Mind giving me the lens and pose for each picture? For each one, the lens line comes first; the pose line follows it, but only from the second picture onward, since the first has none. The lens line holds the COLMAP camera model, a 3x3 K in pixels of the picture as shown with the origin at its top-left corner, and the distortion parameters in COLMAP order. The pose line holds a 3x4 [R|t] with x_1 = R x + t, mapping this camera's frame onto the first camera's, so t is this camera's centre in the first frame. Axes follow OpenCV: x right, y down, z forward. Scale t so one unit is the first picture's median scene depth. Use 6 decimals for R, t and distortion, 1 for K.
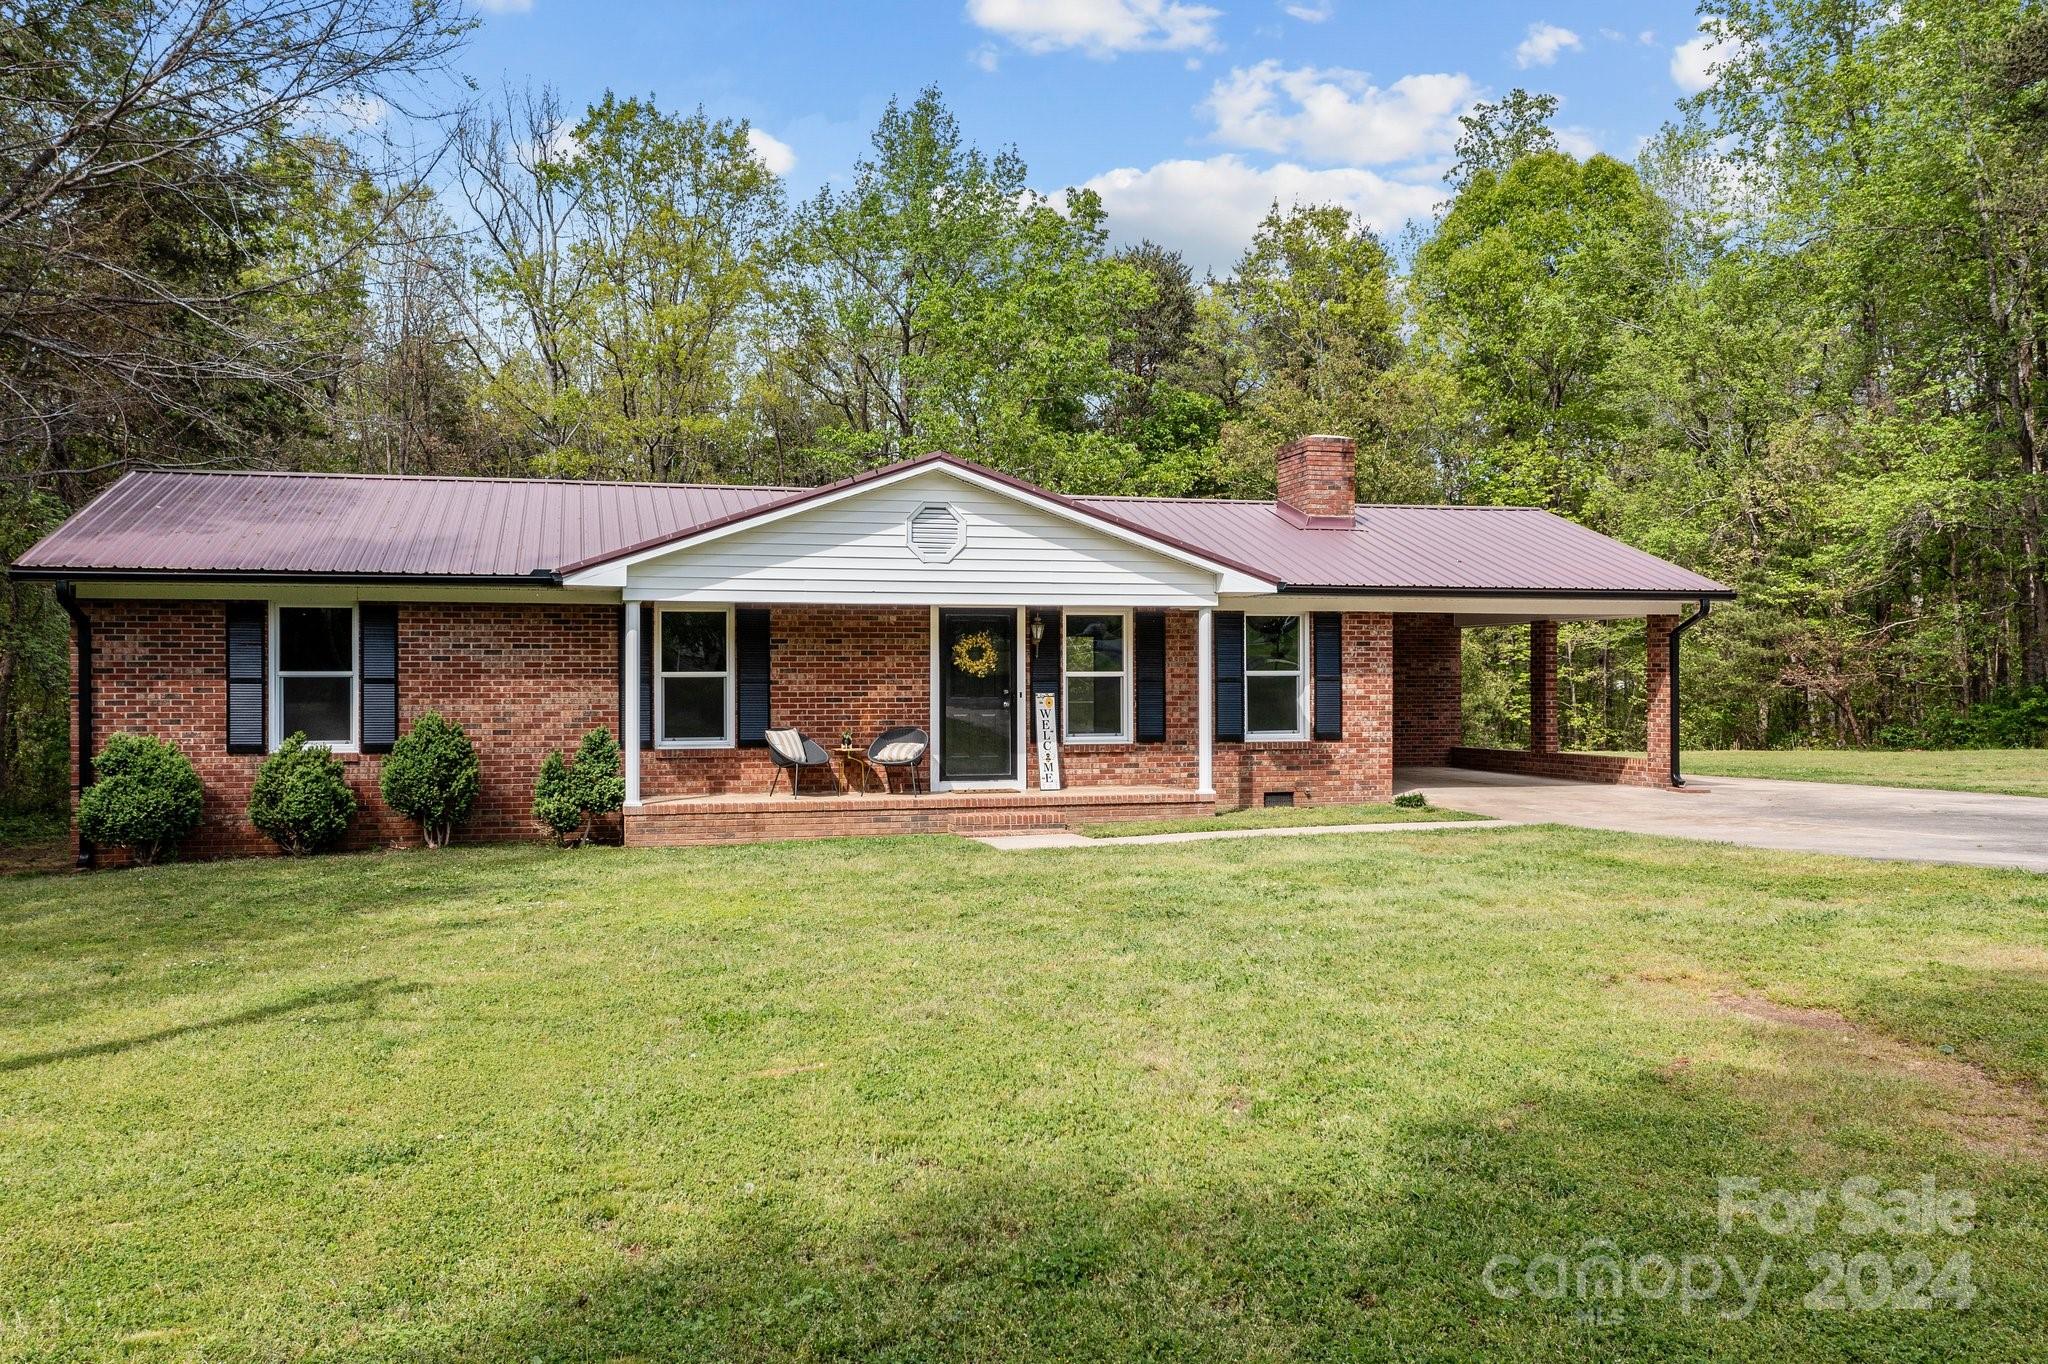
lens RADIAL K [[1637.0, 0, 1018.8], [0, 1637.0, 688.9], [0, 0, 1]] dist [0.000621, 0.006057]
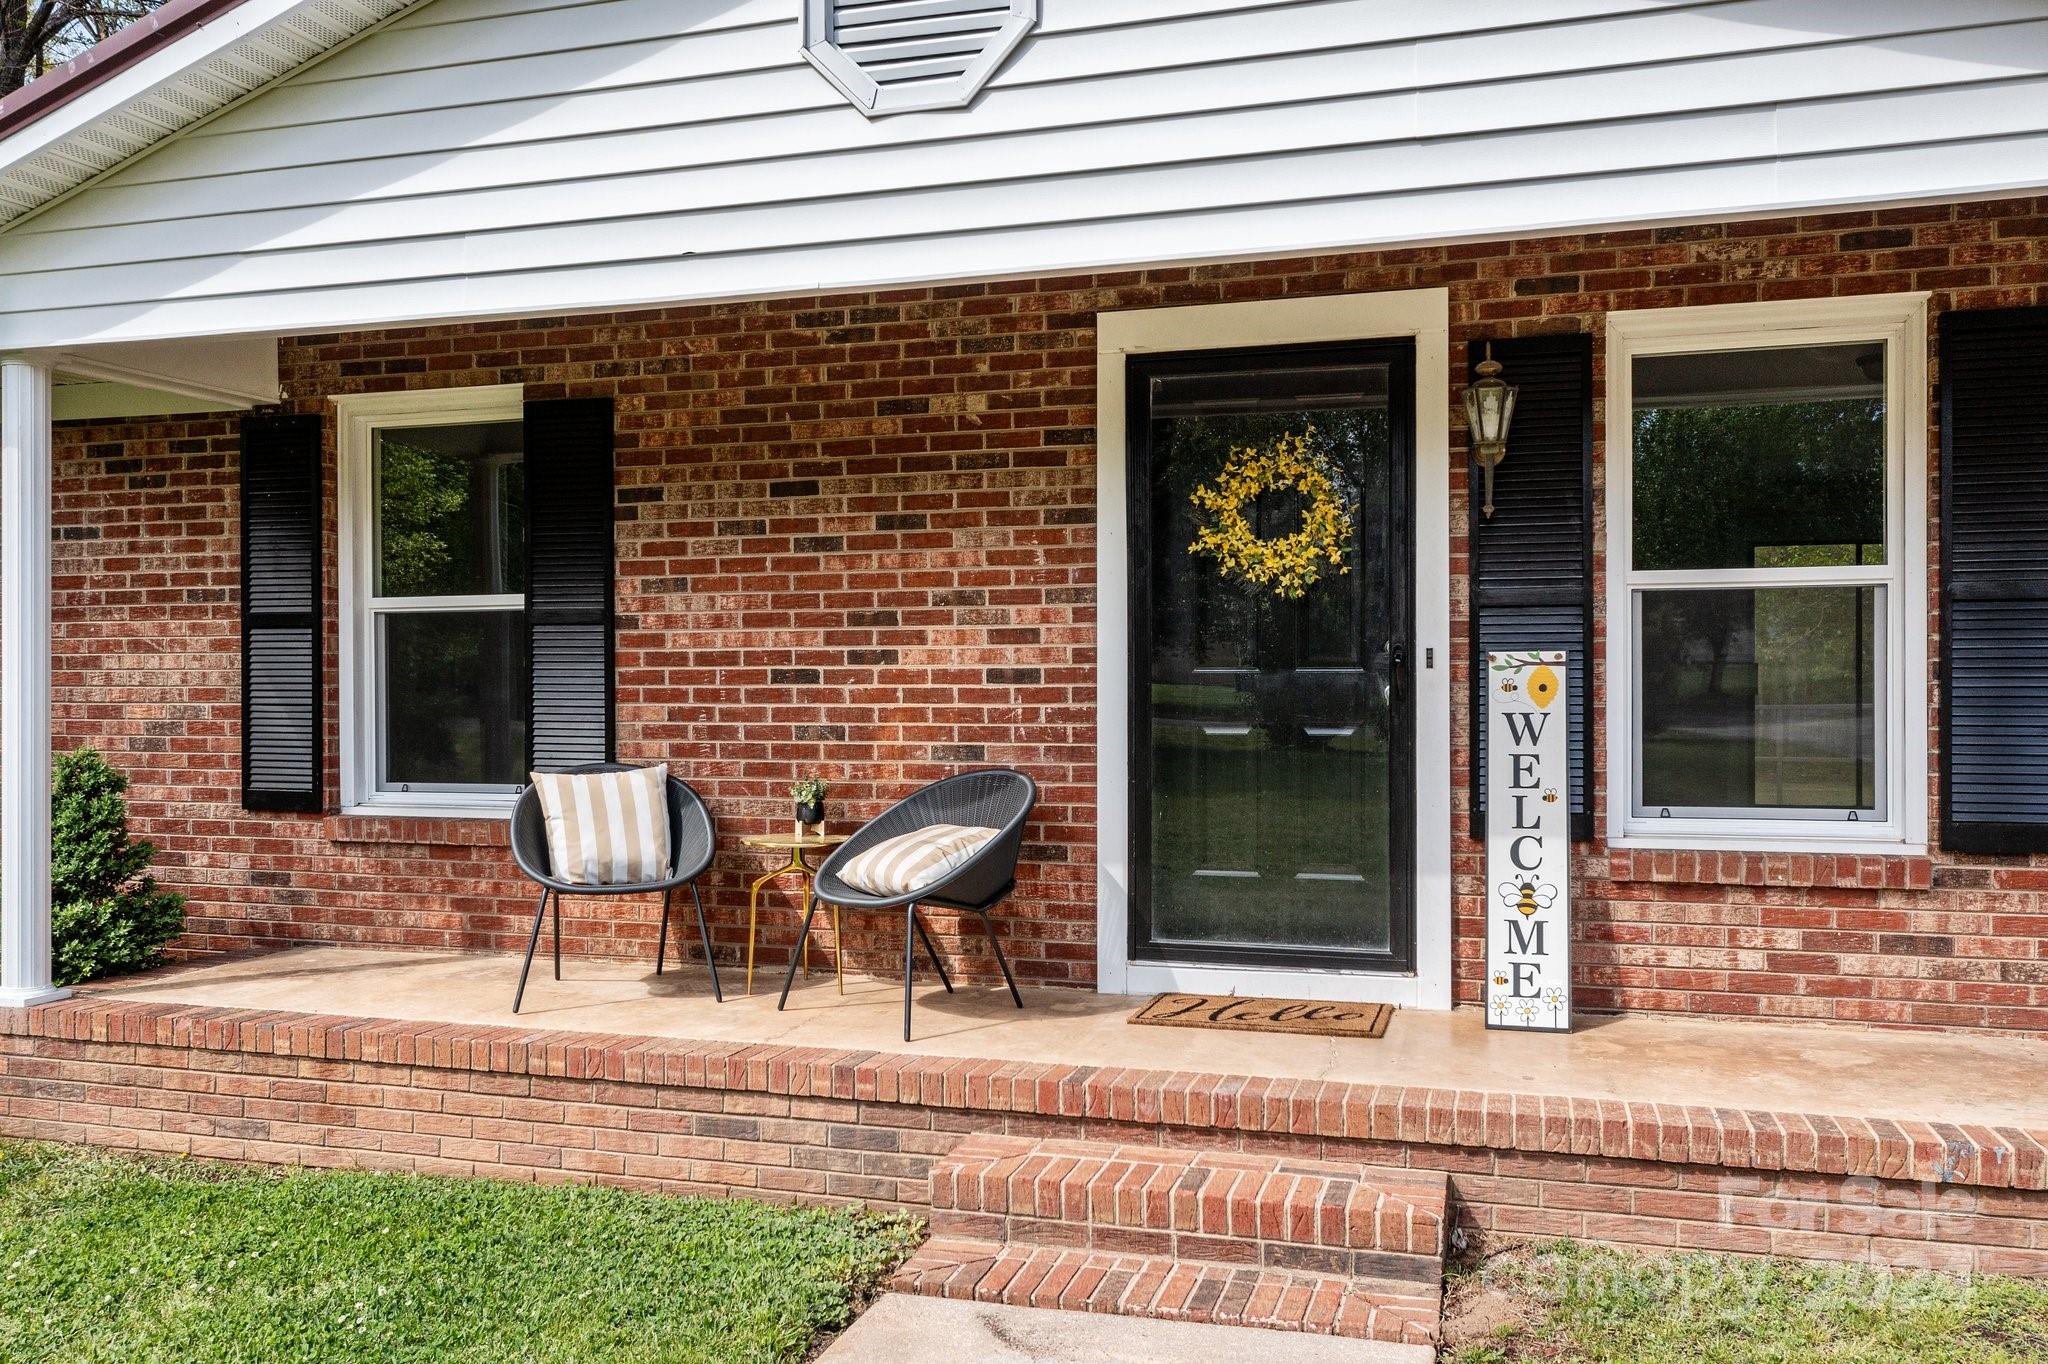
lens RADIAL K [[1637.0, 0, 1018.8], [0, 1637.0, 688.9], [0, 0, 1]] dist [0.000621, 0.006057]
pose [[0.849599, 0.001412, -0.527428, 0.086550], [-0.001971, 0.999998, -0.000497, 0.009154], [0.527426, 0.001462, 0.849600, 0.743824]]
